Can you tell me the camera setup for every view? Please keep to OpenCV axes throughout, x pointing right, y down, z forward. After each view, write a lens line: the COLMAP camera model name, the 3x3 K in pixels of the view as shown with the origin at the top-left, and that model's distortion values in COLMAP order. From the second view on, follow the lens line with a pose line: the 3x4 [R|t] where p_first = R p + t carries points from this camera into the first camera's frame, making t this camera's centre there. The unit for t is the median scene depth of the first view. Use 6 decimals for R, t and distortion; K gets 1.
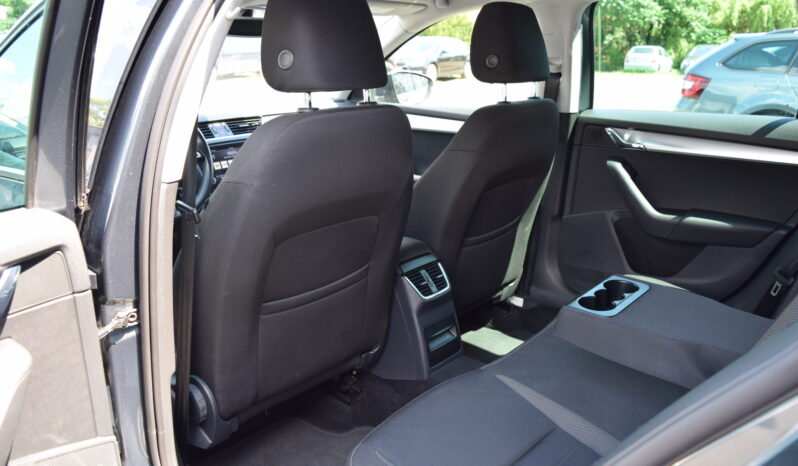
lens RADIAL K [[637.9, 0, 399.0], [0, 637.9, 233.0], [0, 0, 1]] dist [-0.076804, -0.004773]
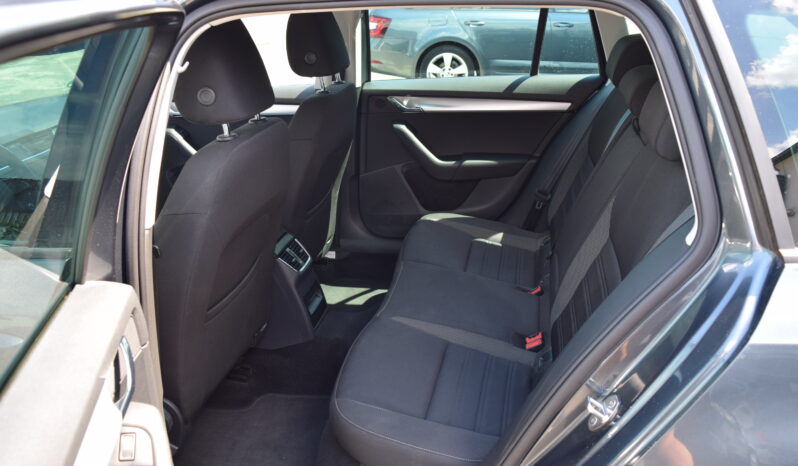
lens RADIAL K [[637.9, 0, 399.0], [0, 637.9, 233.0], [0, 0, 1]] dist [-0.076804, -0.004773]
pose [[0.871036, -0.216509, 0.440931, -0.251281], [0.175790, 0.975569, 0.131768, -0.074326], [-0.458688, -0.037263, 0.887816, -0.089789]]
